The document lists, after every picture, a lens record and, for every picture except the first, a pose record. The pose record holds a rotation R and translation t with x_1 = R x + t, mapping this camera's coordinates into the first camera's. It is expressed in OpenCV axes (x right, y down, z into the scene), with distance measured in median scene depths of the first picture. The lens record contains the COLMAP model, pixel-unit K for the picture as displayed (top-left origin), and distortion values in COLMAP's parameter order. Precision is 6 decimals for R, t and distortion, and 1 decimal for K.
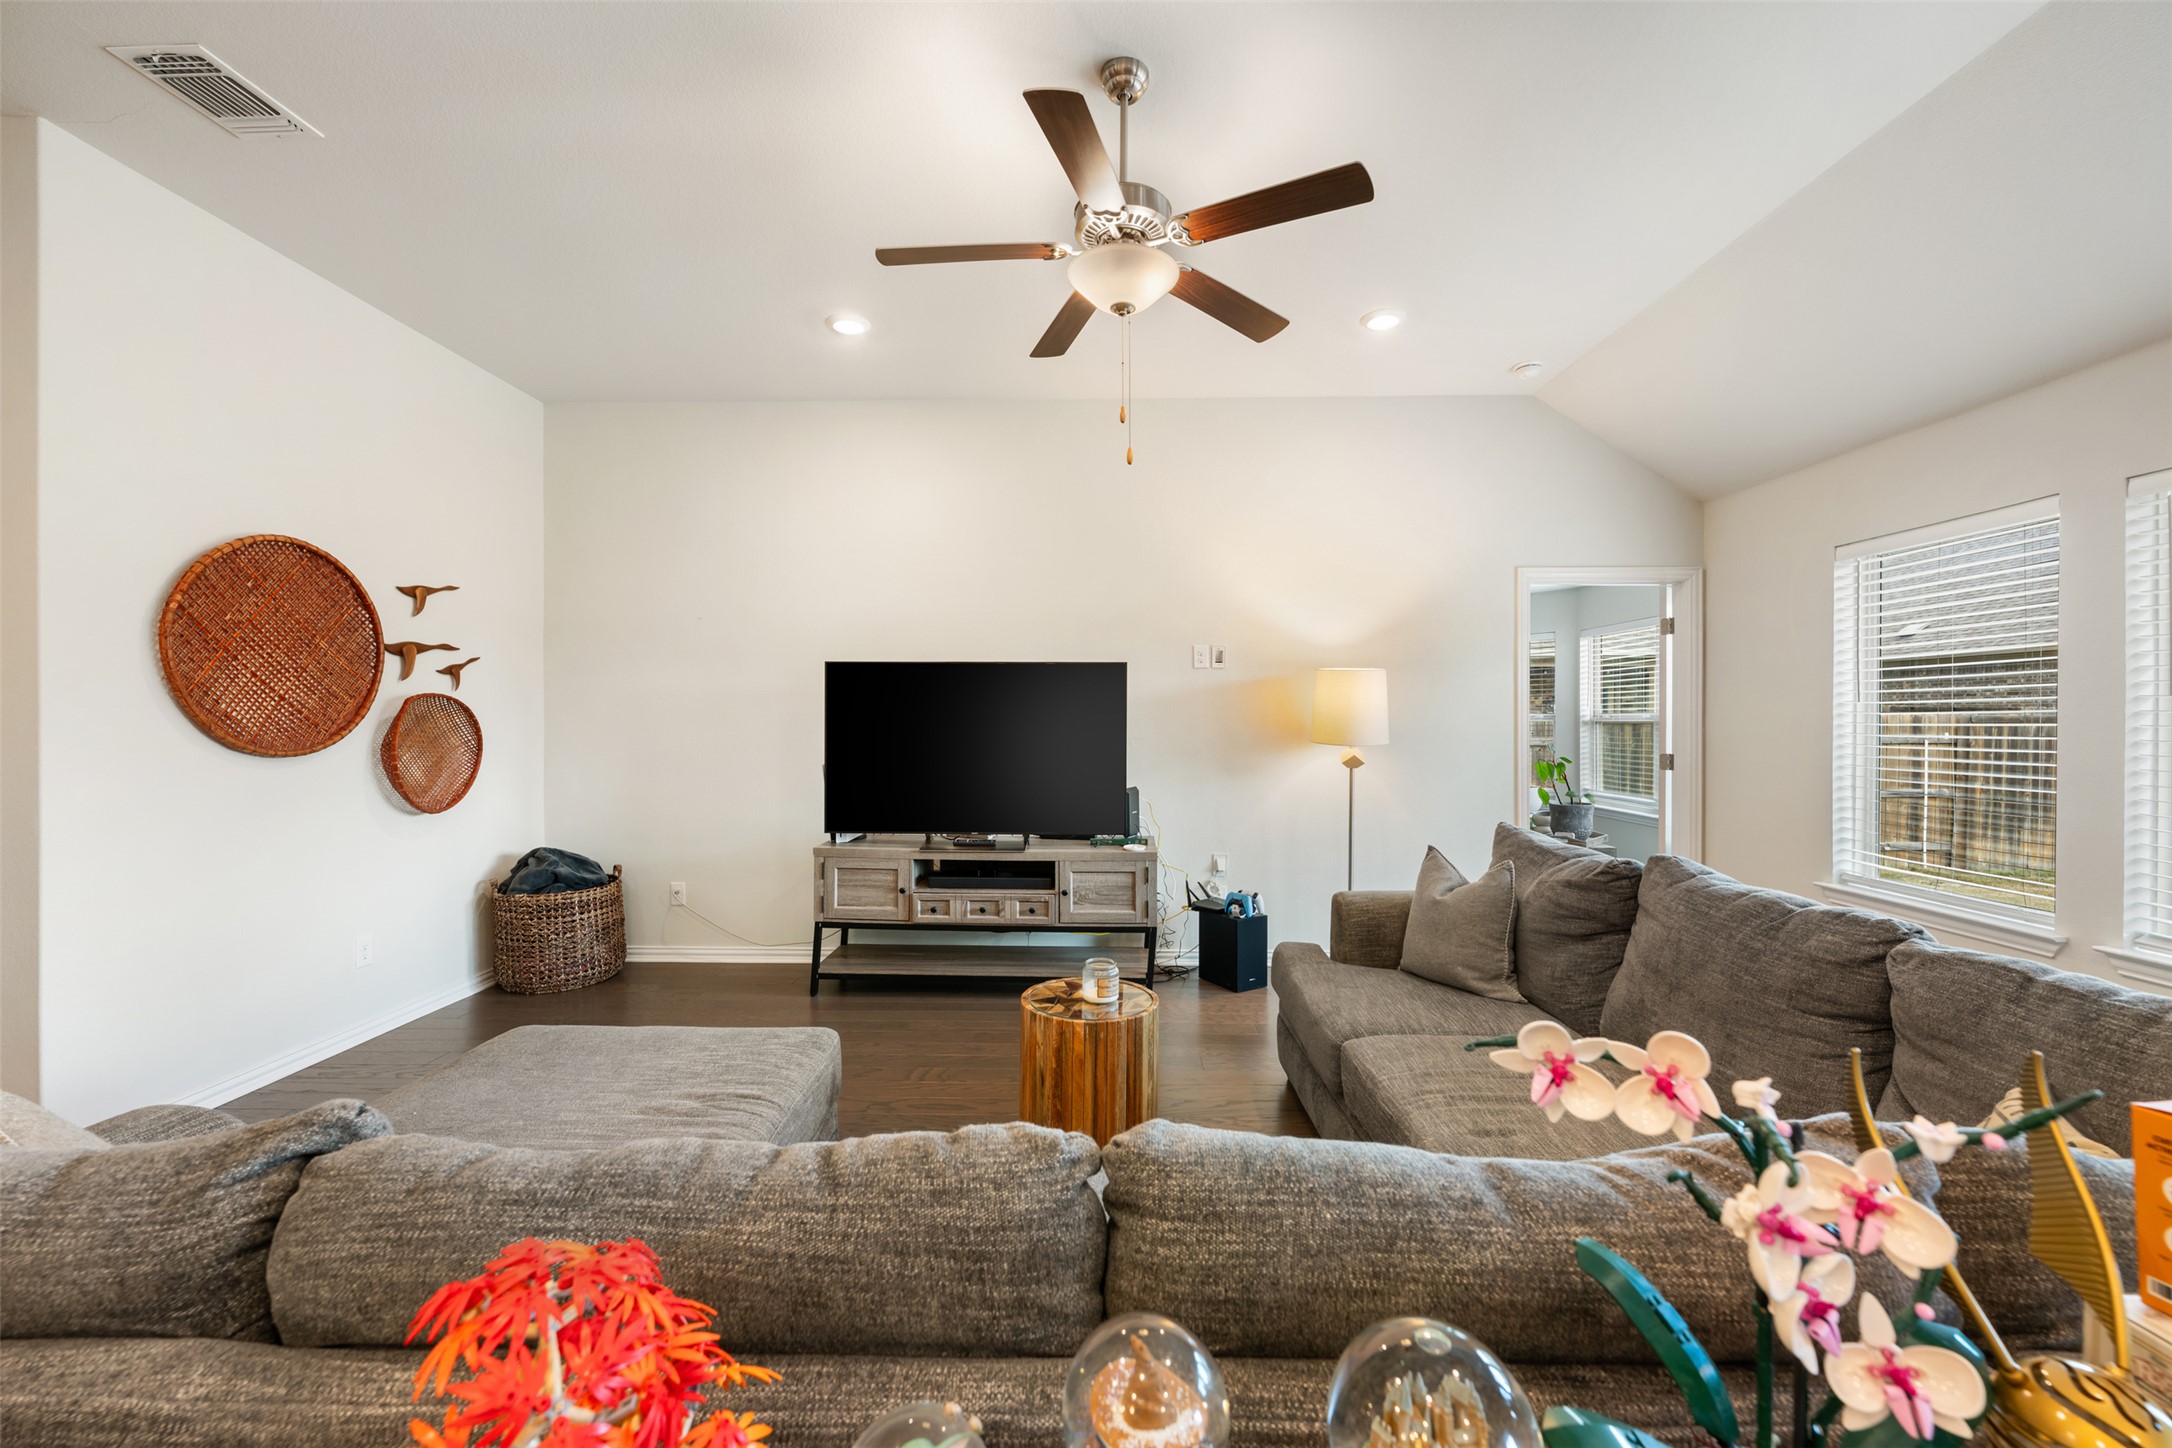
lens RADIAL K [[855.5, 0, 1083.7], [0, 855.5, 722.1], [0, 0, 1]] dist [-0.002059, 0.000271]
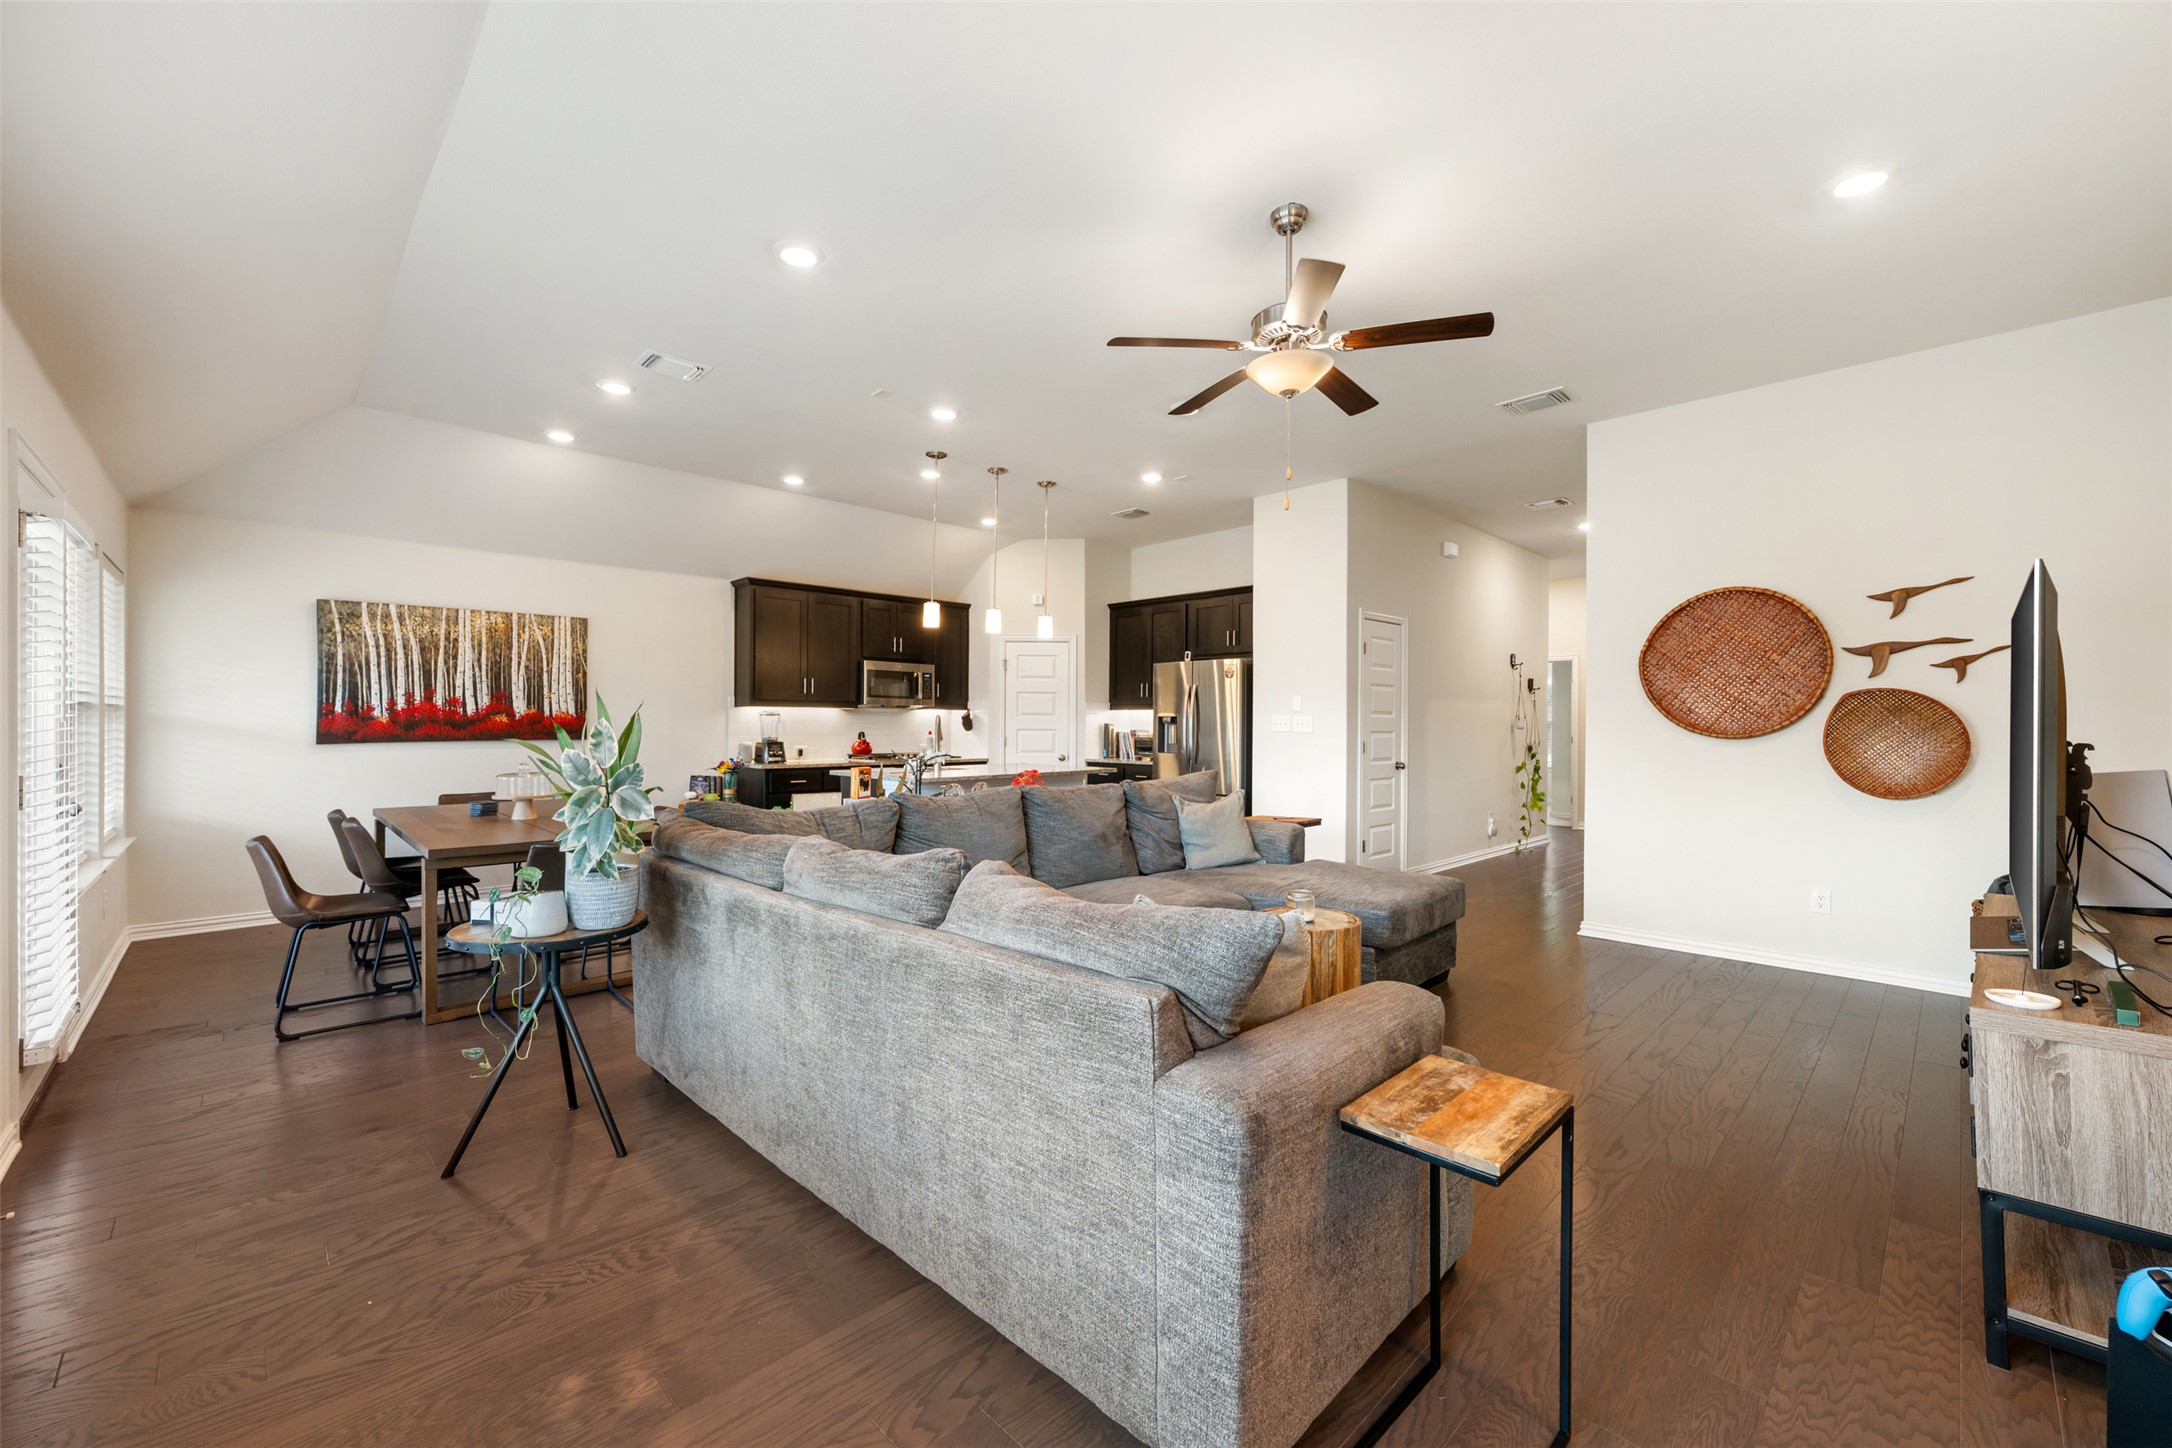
lens RADIAL K [[867.3, 0, 1089.8], [0, 867.3, 728.7], [0, 0, 1]] dist [-0.001148, -0.000038]
pose [[-0.692360, 0.005265, -0.721533, 0.710686], [-0.003862, 0.999932, 0.011002, 0.009526], [0.721542, 0.010404, -0.692293, 0.987418]]
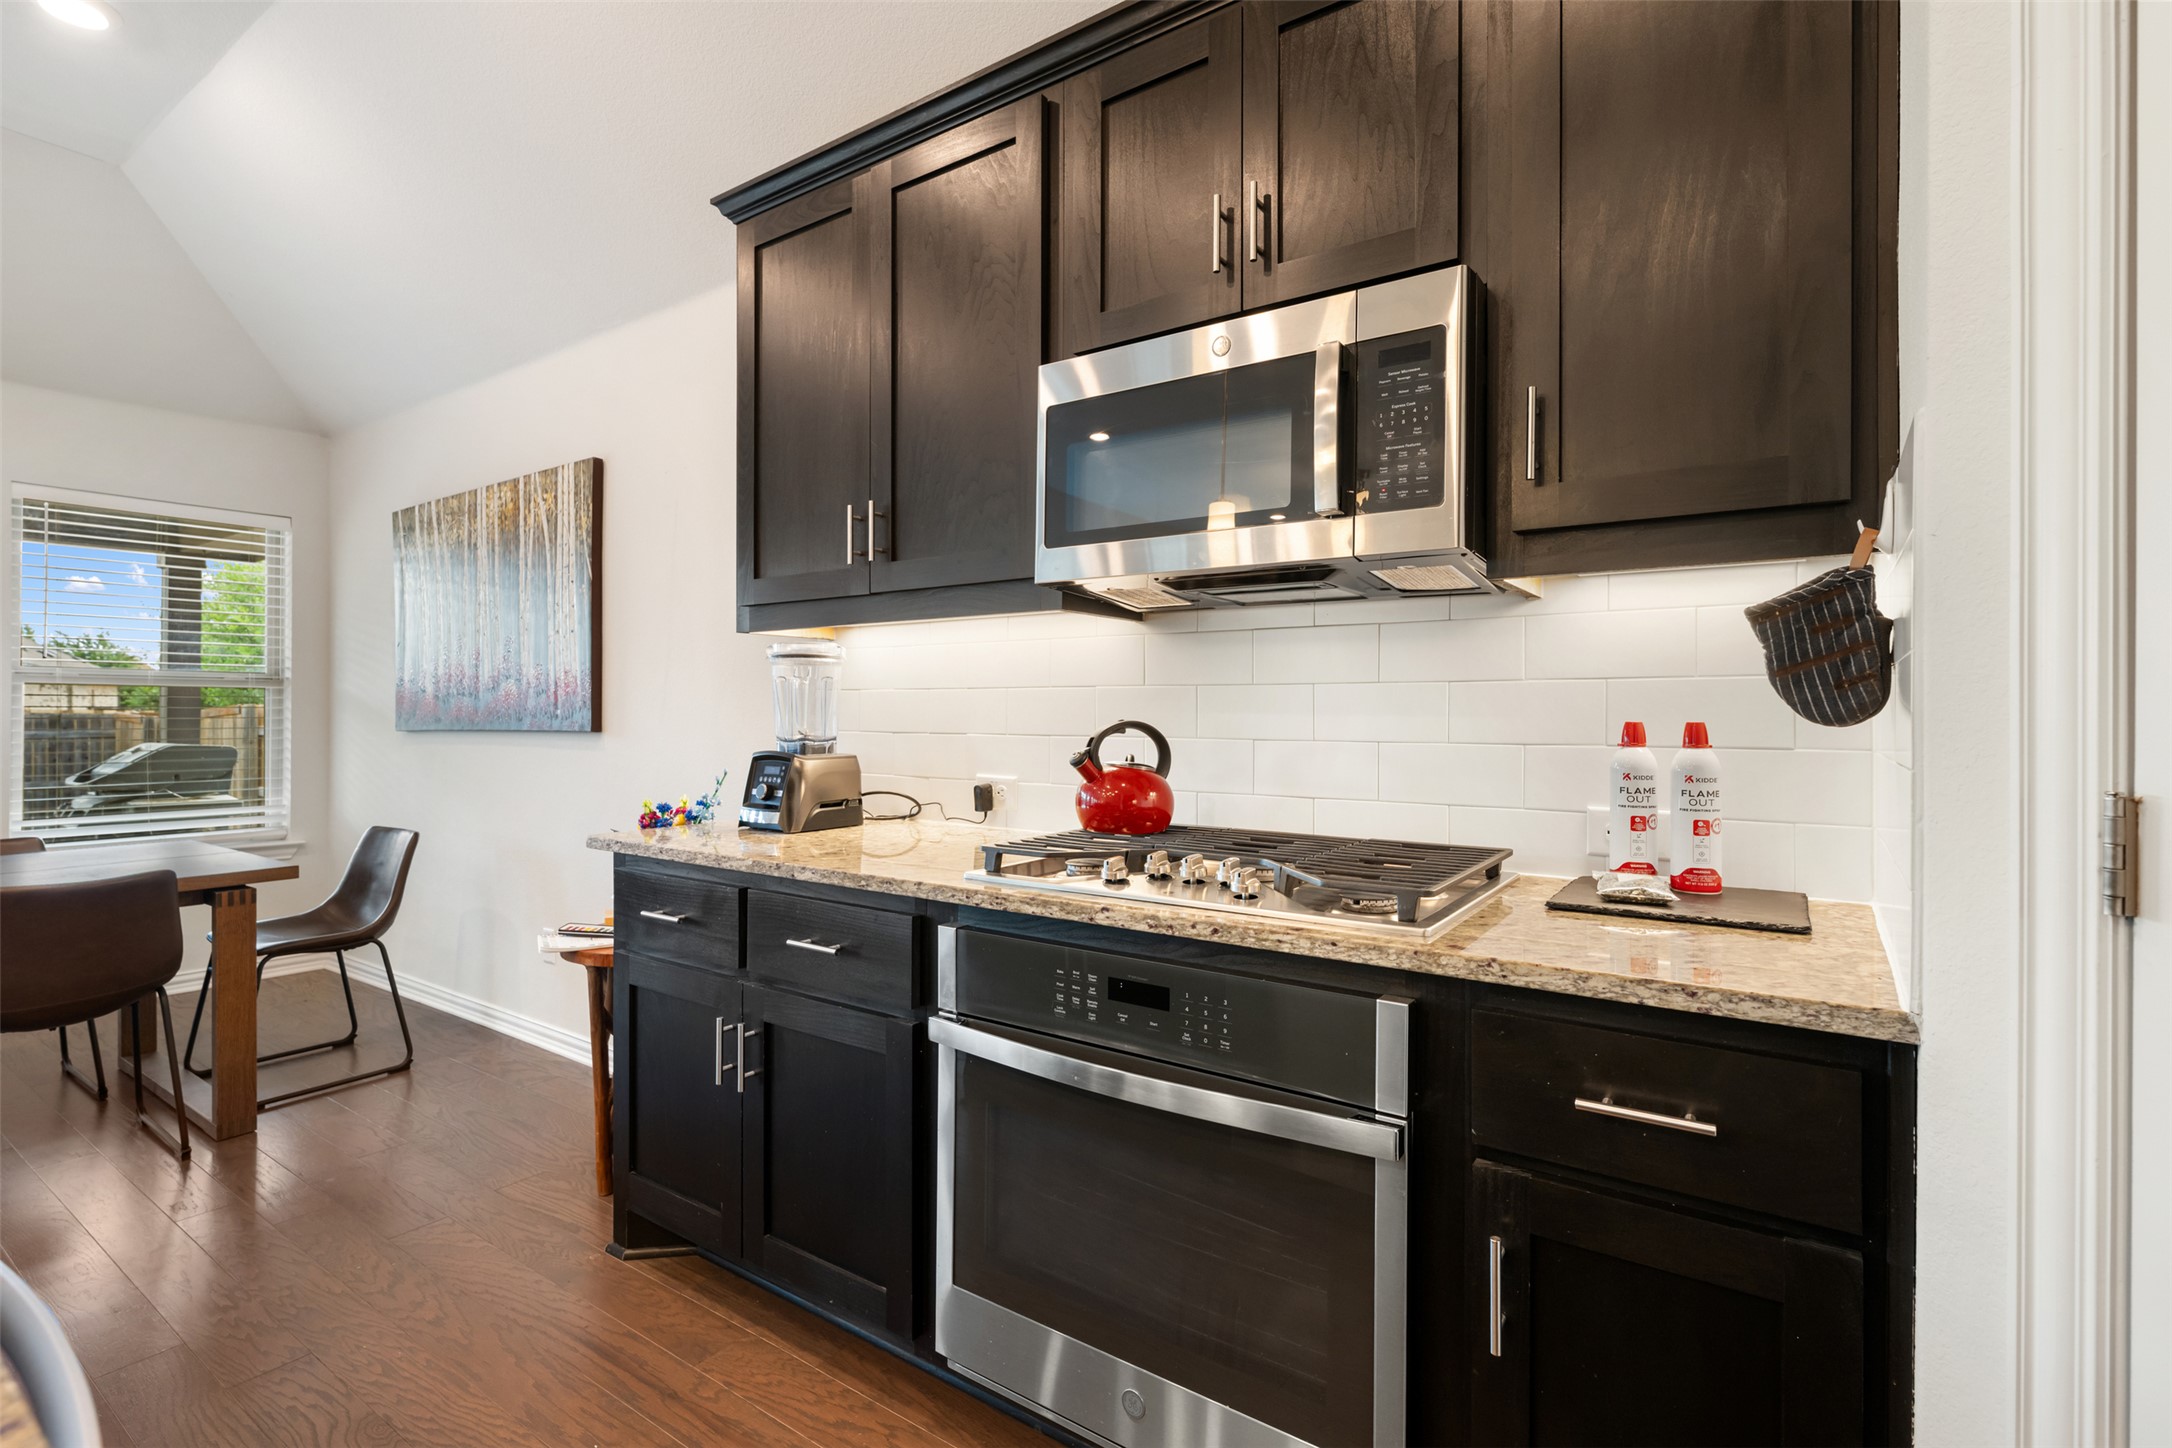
lens RADIAL K [[996.2, 0, 1083.0], [0, 996.2, 715.0], [0, 0, 1]] dist [-0.000636, 0.000049]
pose [[-0.836880, -0.000297, 0.547387, -0.599410], [0.001226, 0.999996, 0.002418, 0.036241], [-0.547386, 0.002695, -0.836876, -0.348731]]
